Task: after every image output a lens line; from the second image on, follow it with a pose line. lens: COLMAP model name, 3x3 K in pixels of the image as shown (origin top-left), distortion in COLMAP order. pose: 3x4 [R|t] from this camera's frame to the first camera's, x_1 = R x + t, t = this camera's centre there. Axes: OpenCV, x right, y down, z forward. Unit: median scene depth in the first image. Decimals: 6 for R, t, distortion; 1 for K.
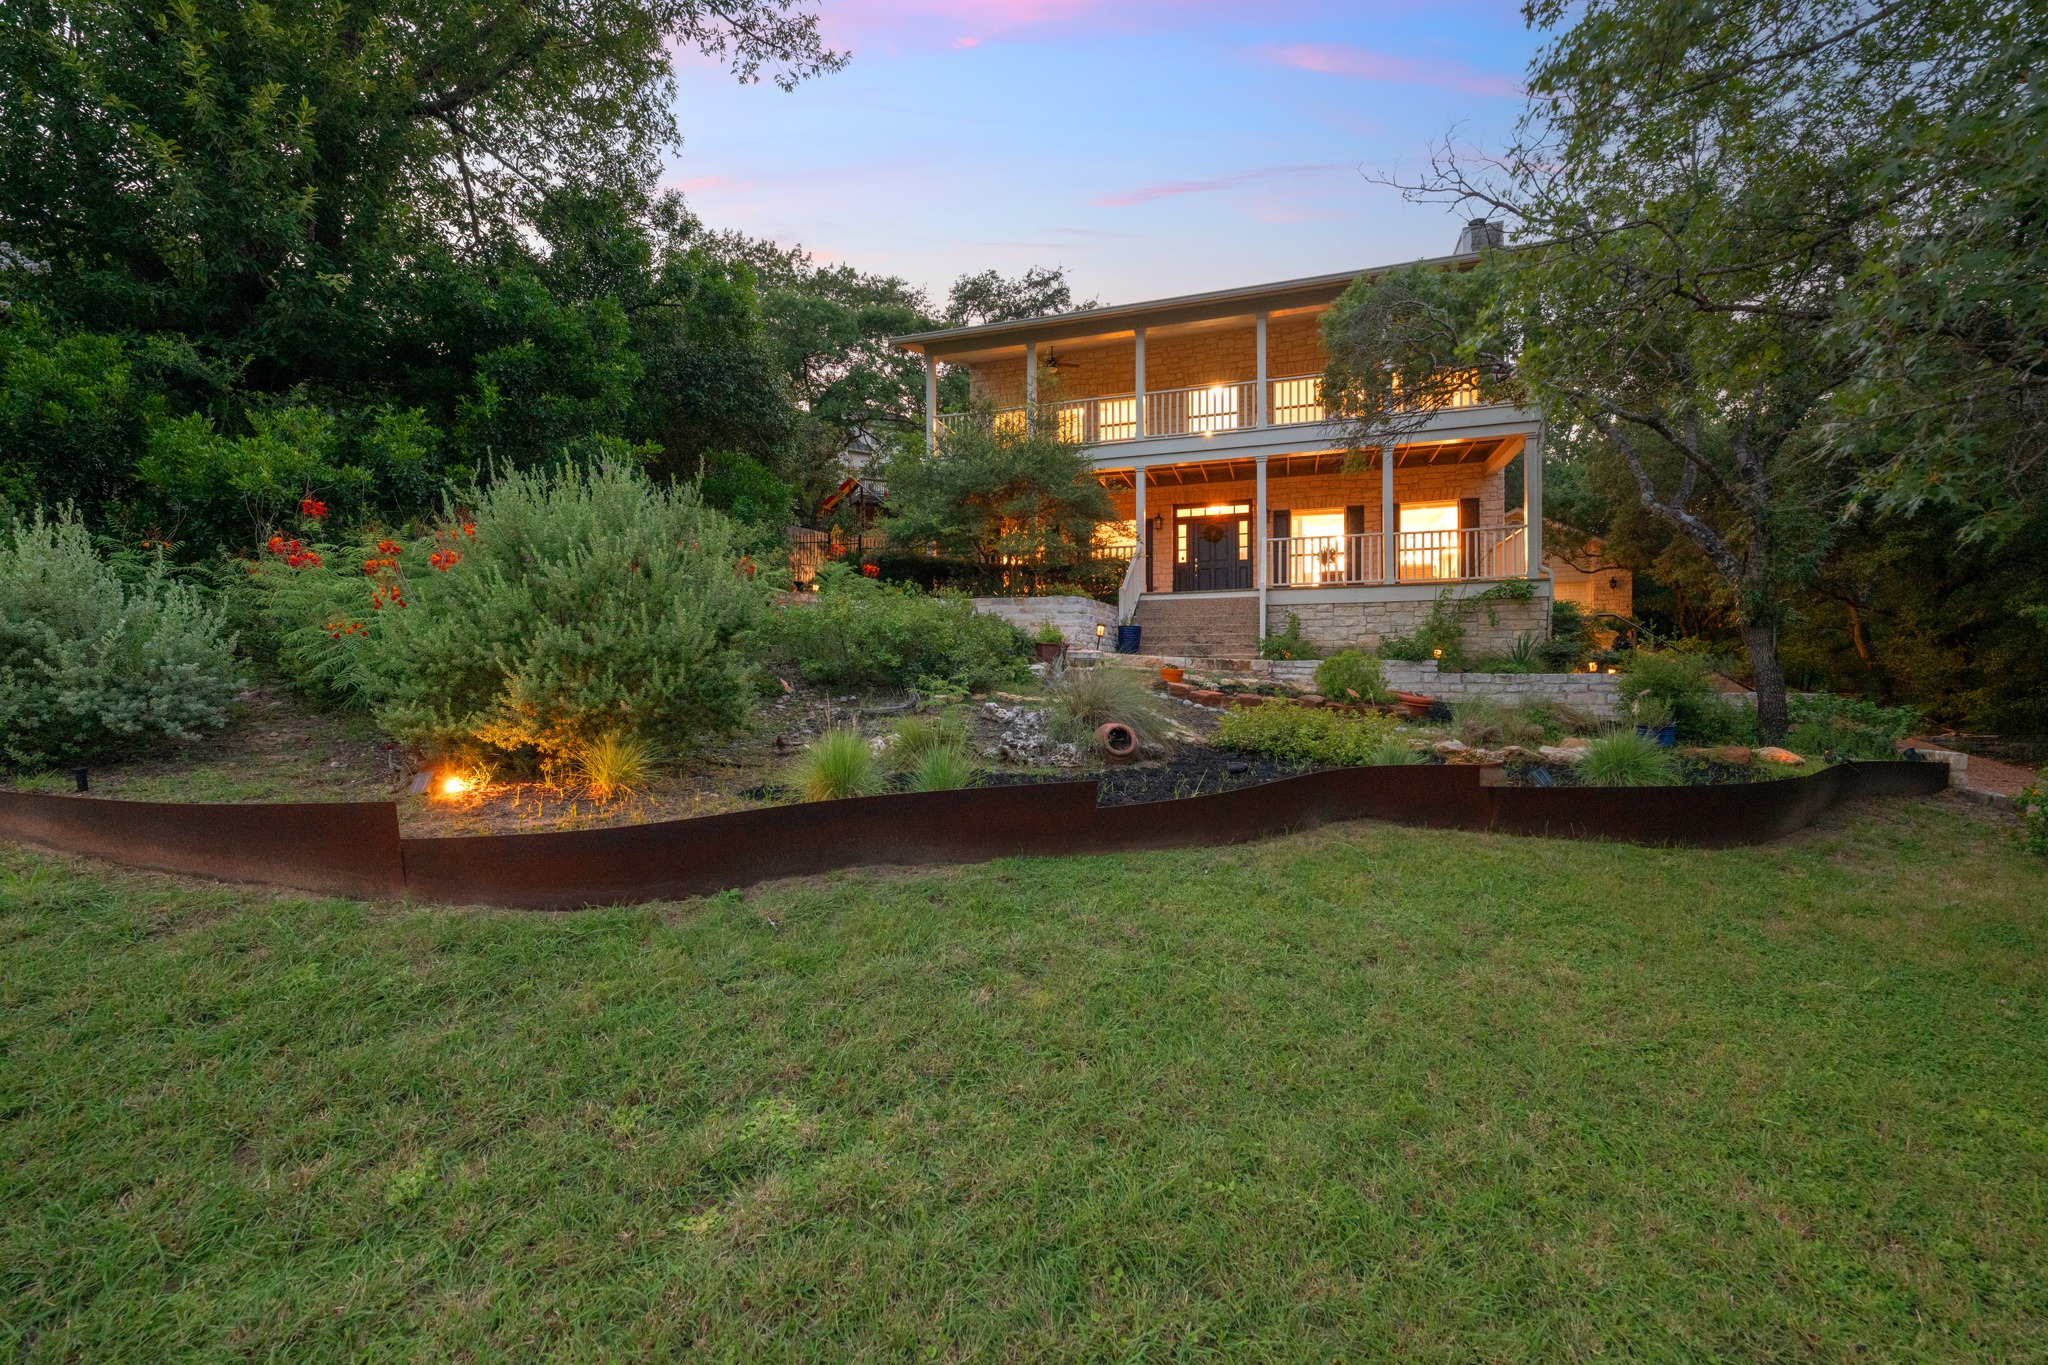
lens RADIAL K [[812.2, 0, 1024.3], [0, 812.2, 692.9], [0, 0, 1]] dist [-0.001503, -0.000041]
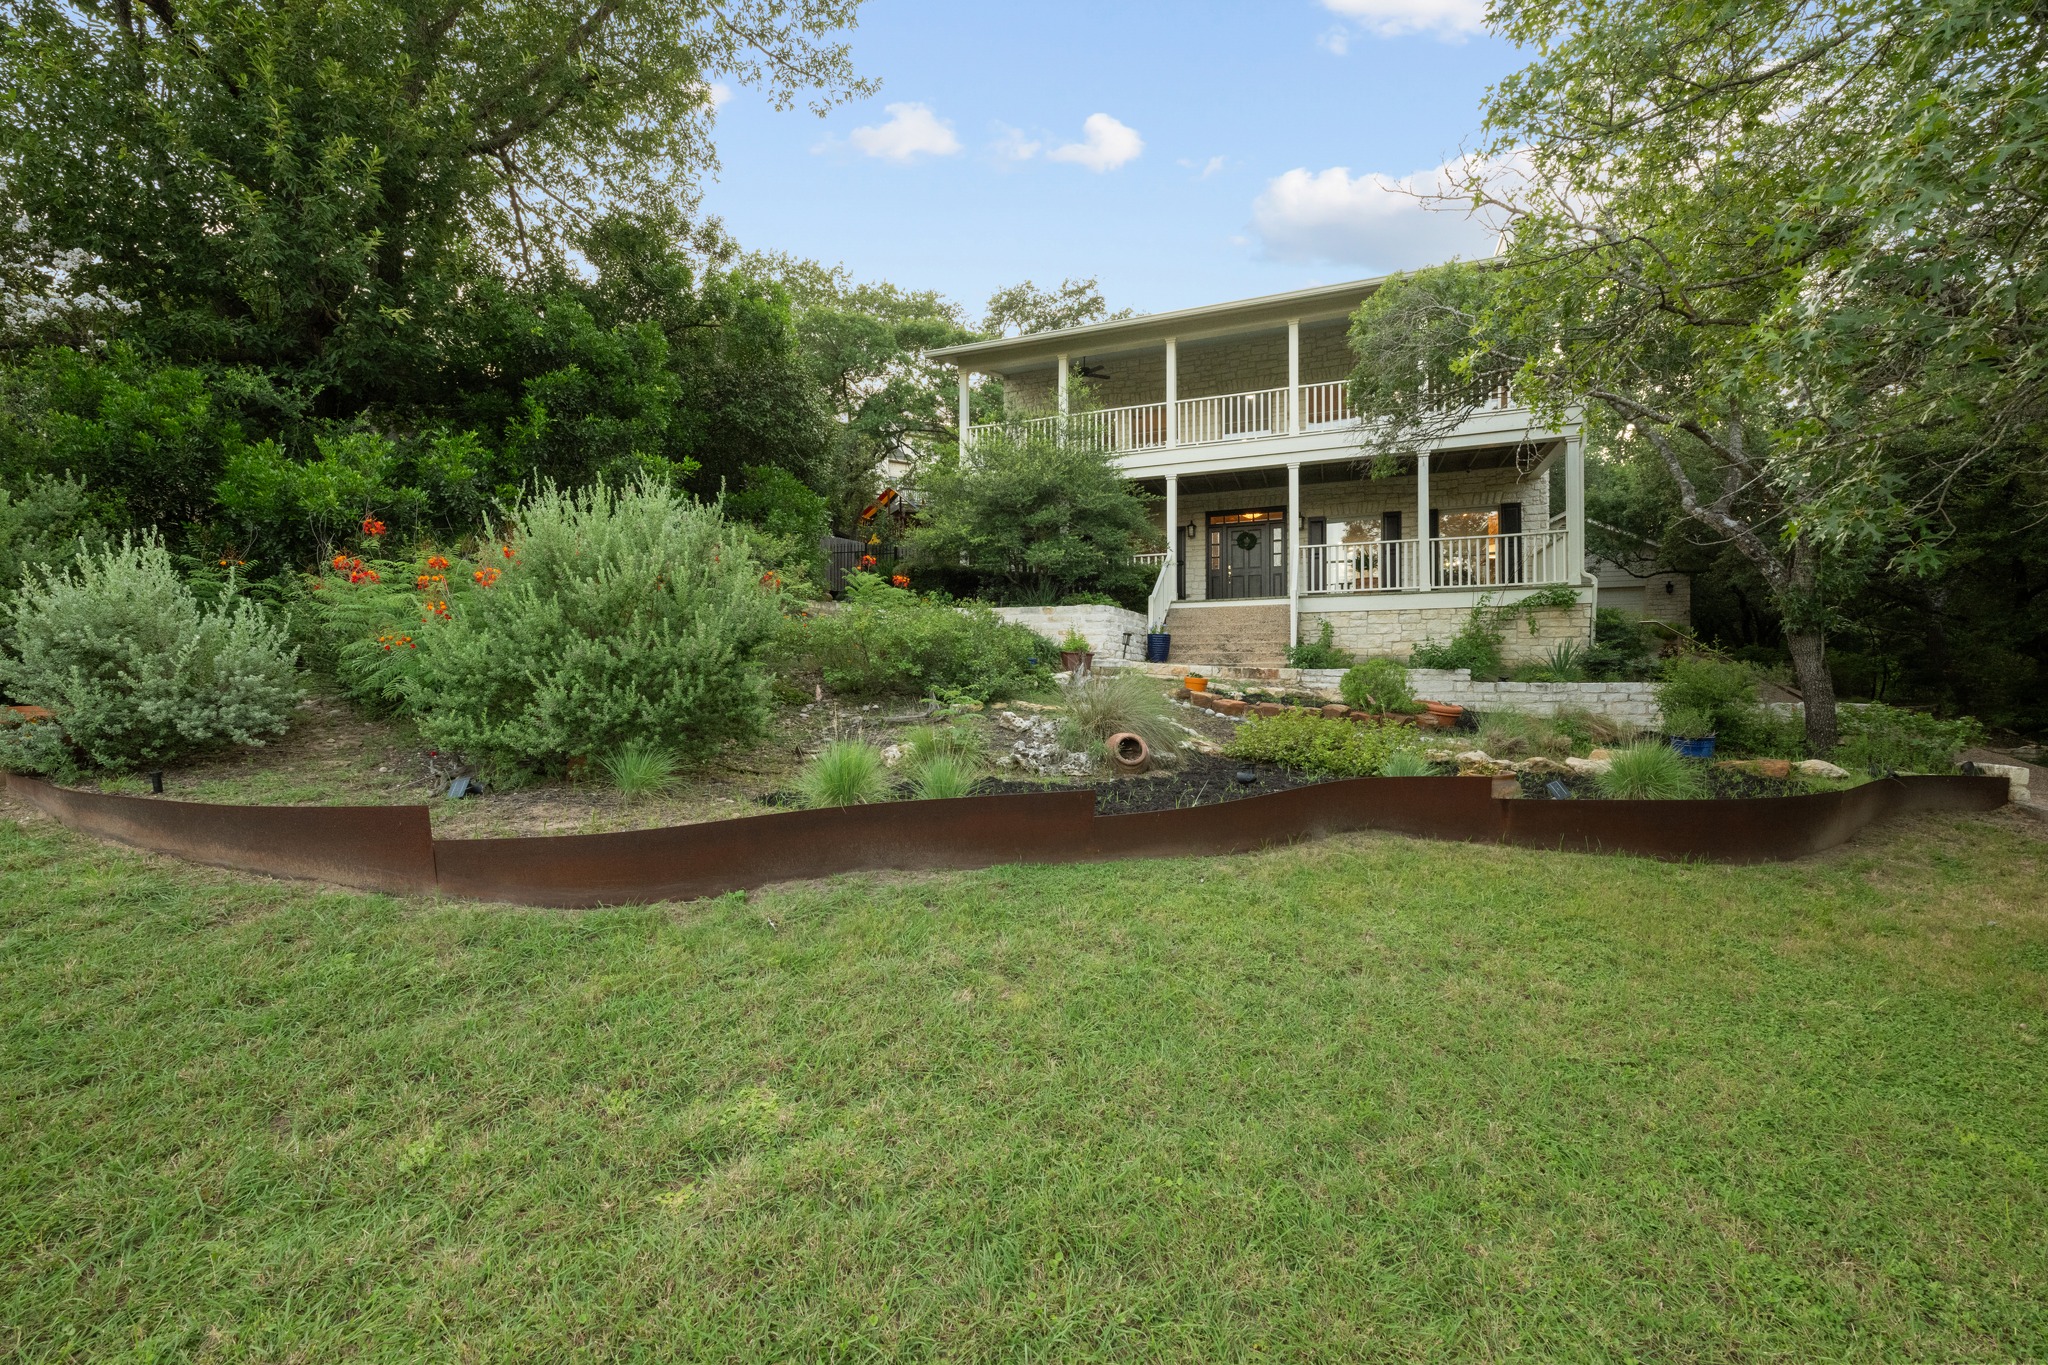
lens RADIAL K [[812.2, 0, 1022.9], [0, 812.2, 692.1], [0, 0, 1]] dist [-0.001503, -0.000041]
pose [[0.998672, 0.001422, -0.051503, 0.039254], [-0.001890, 0.999957, -0.009038, -0.004754], [0.051488, 0.009123, 0.998632, -0.022013]]
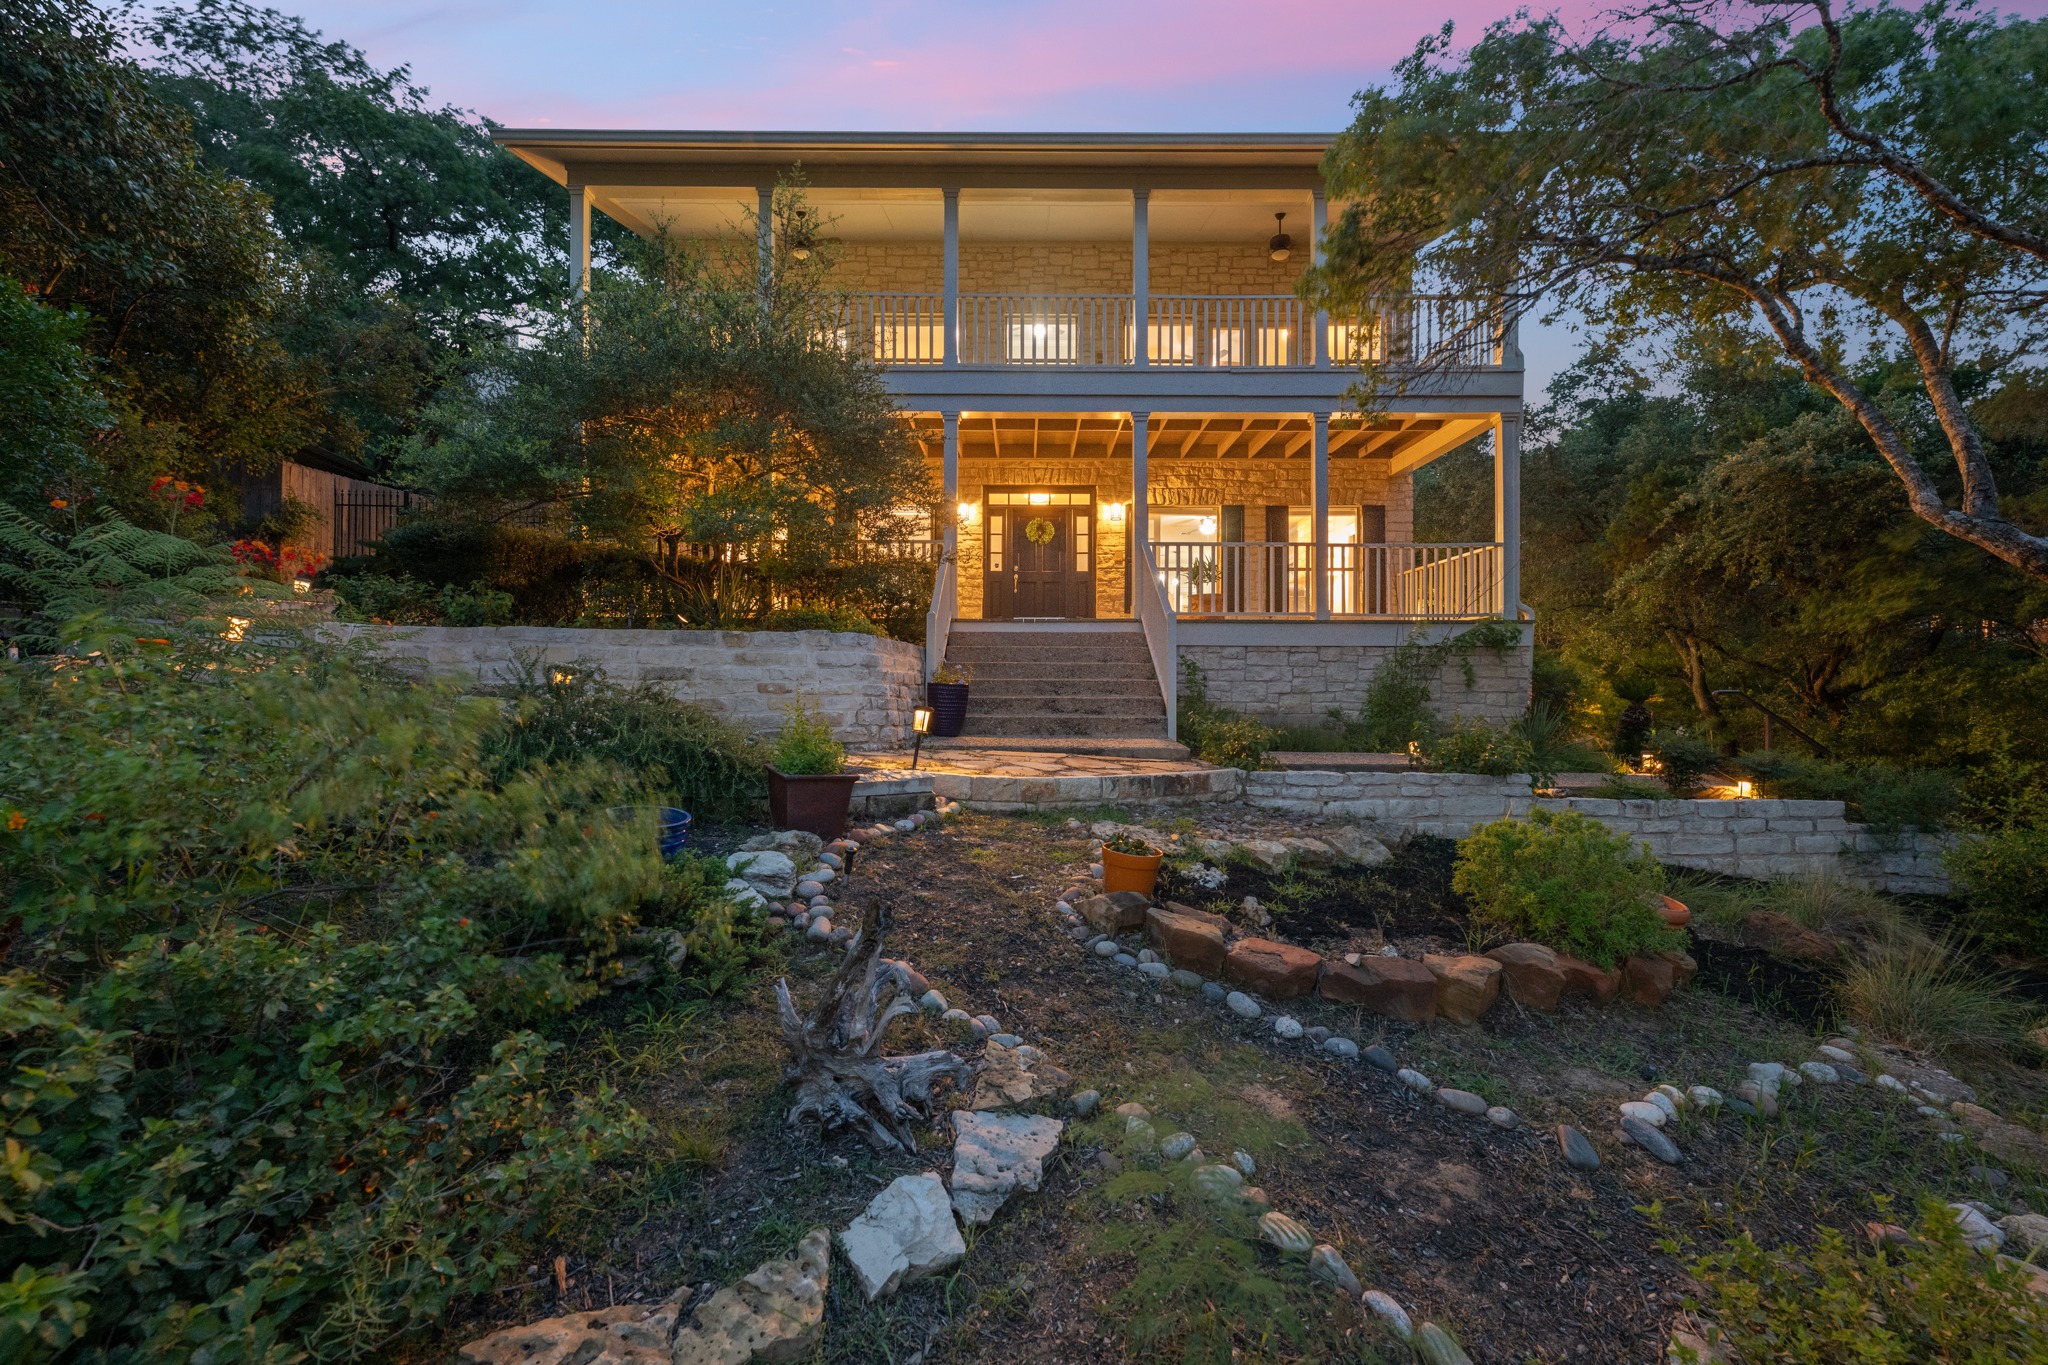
lens RADIAL K [[812.2, 0, 1016.2], [0, 812.2, 685.4], [0, 0, 1]] dist [-0.001503, -0.000041]
pose [[0.954282, 0.006204, 0.298843, 0.024757], [-0.001842, 0.999888, -0.014877, -0.204748], [-0.298901, 0.013646, 0.954186, 1.290264]]
